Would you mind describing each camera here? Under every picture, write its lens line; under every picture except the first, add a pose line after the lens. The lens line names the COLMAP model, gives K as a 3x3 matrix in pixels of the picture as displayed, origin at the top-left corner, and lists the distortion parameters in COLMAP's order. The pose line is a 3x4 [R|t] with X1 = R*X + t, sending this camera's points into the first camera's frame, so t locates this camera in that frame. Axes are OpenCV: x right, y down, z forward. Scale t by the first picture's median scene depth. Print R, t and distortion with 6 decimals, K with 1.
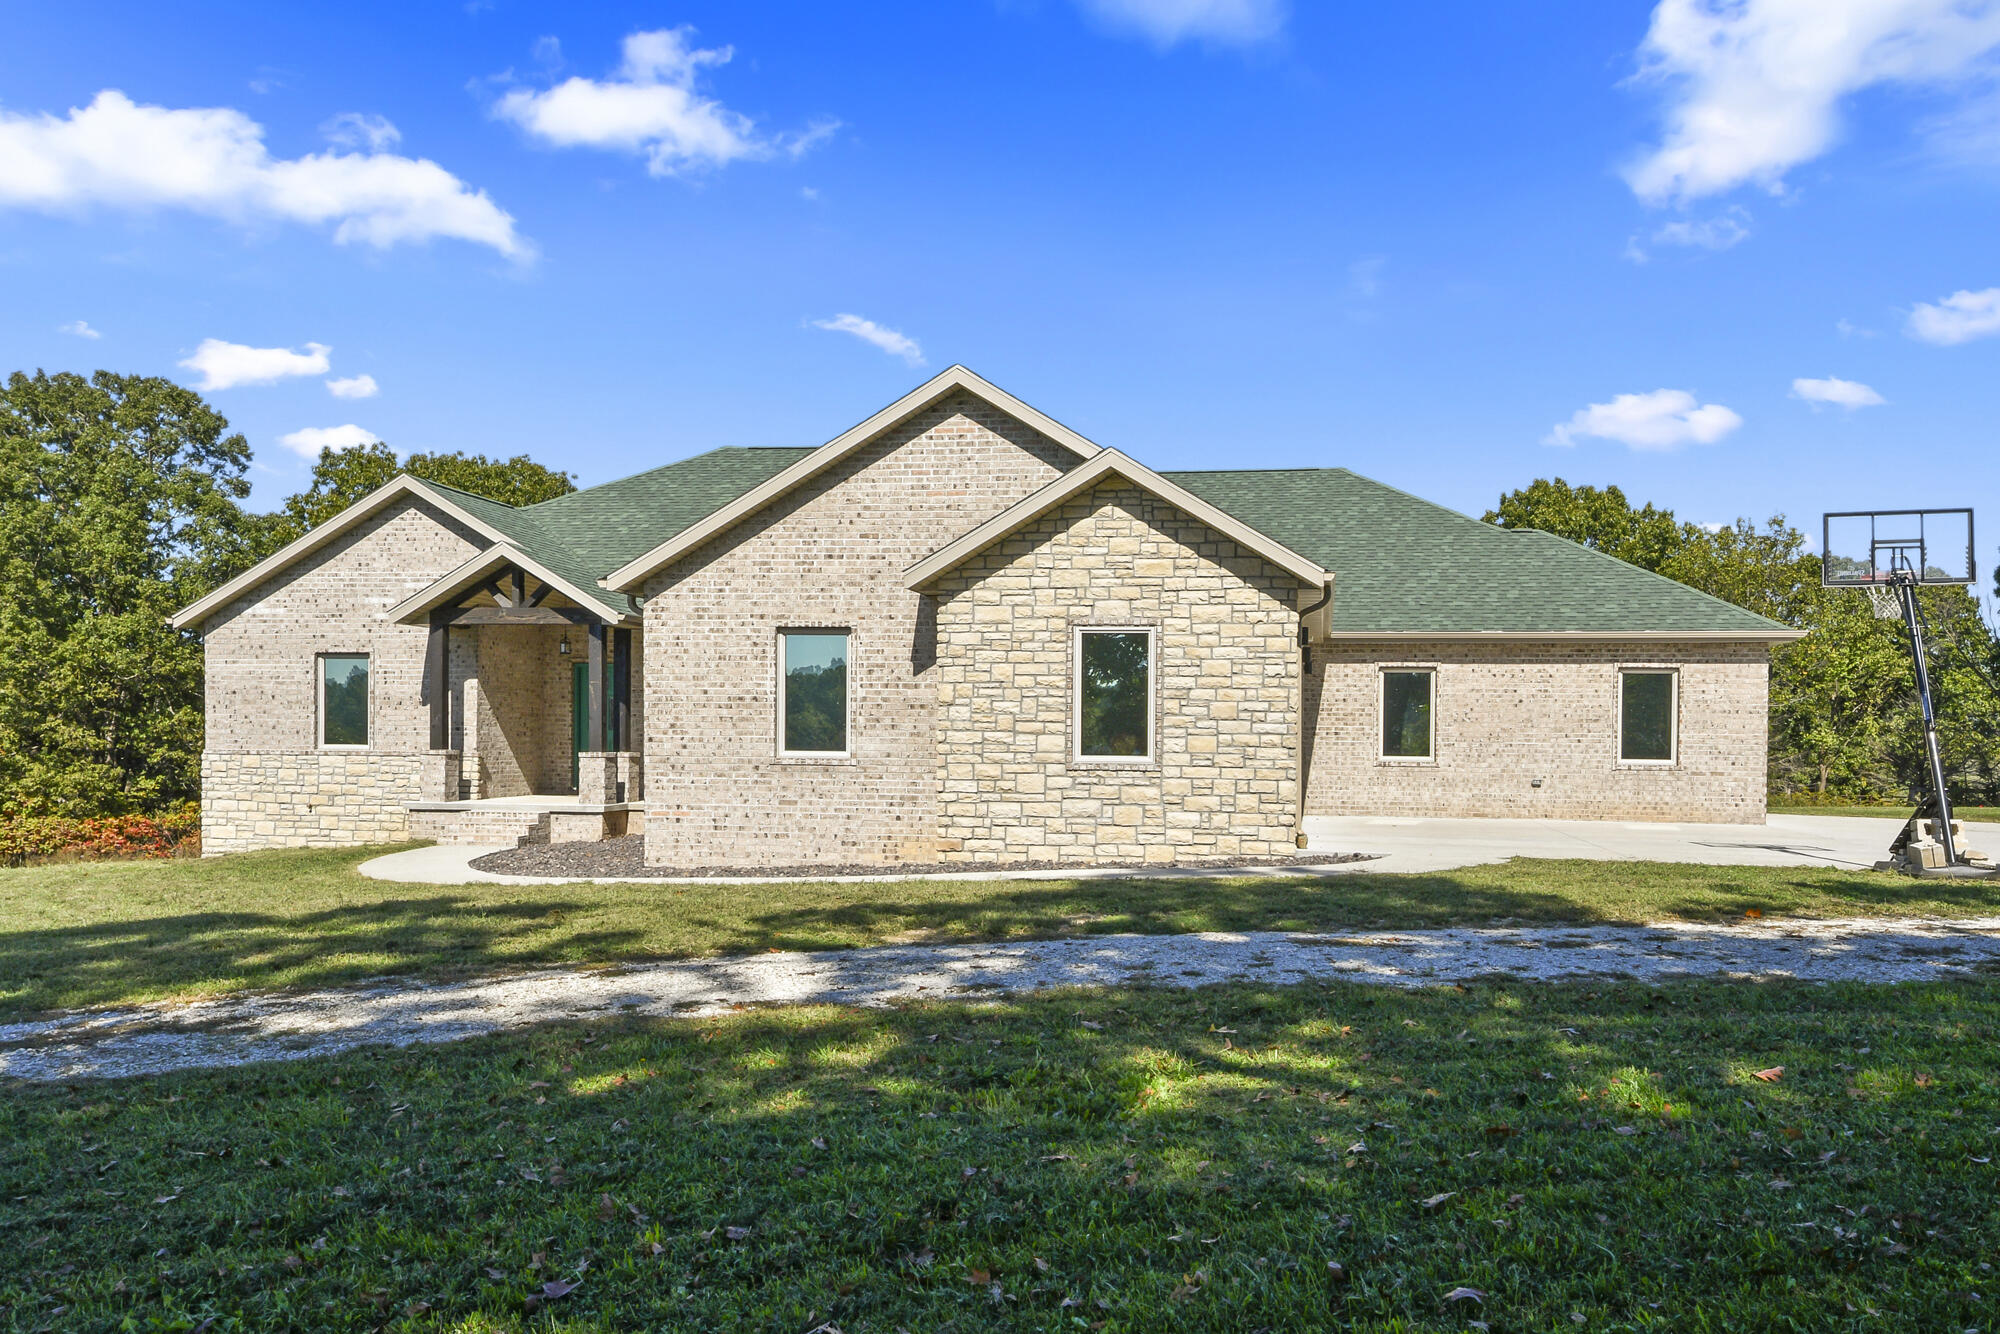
lens RADIAL K [[1602.8, 0, 1000.5], [0, 1602.8, 757.6], [0, 0, 1]] dist [0.084955, 0.003086]
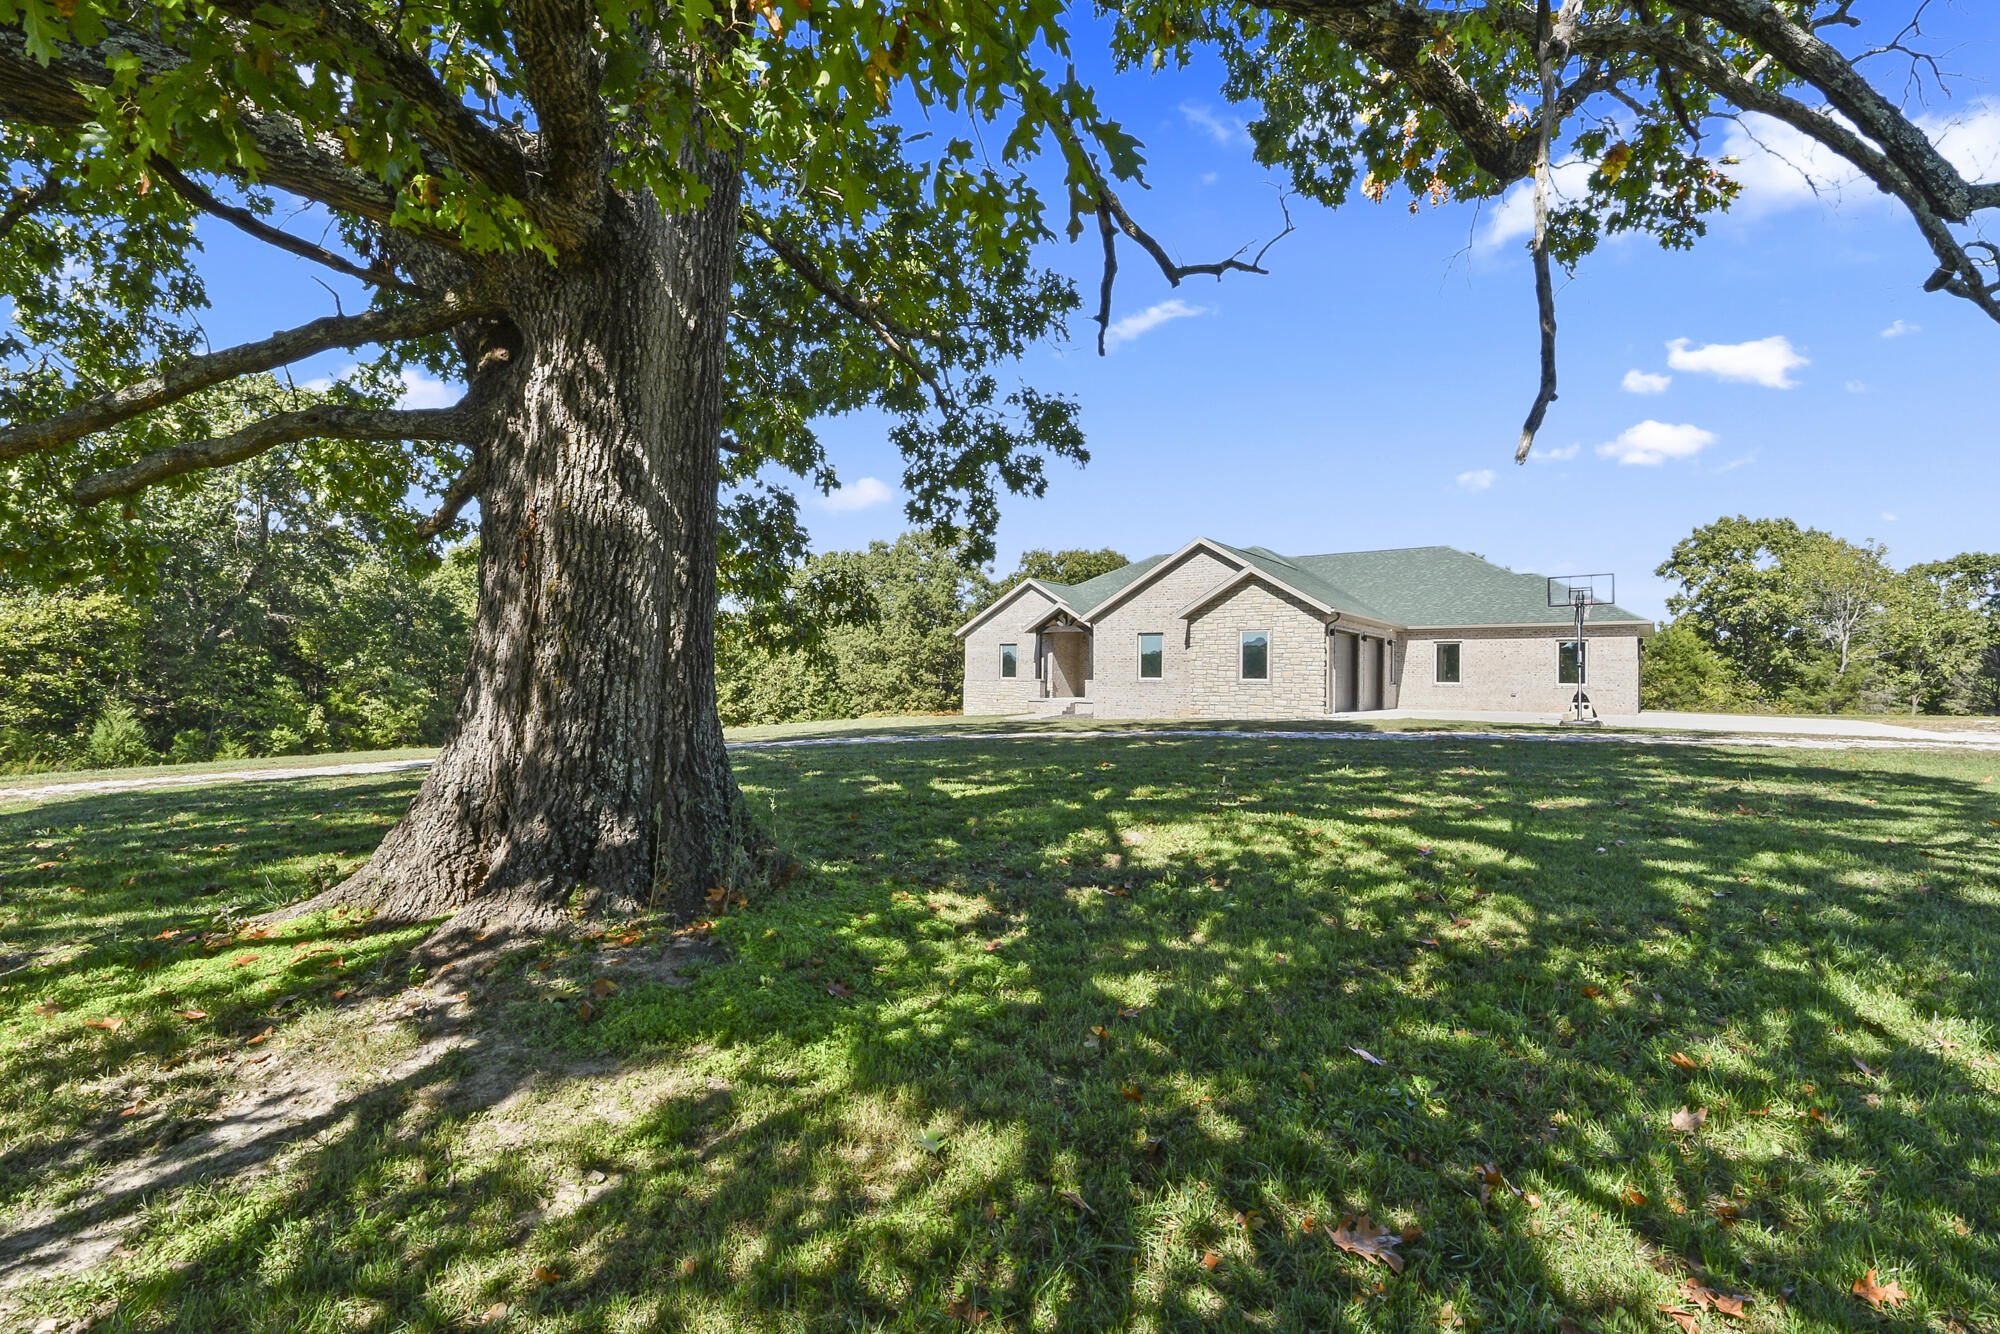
lens RADIAL K [[910.6, 0, 997.8], [0, 910.6, 621.3], [0, 0, 1]] dist [0.020992, 0.000098]
pose [[0.904514, -0.028445, -0.425495, 0.229614], [-0.004774, 0.997035, -0.076801, 0.015256], [0.426418, 0.071499, 0.901696, -0.385761]]
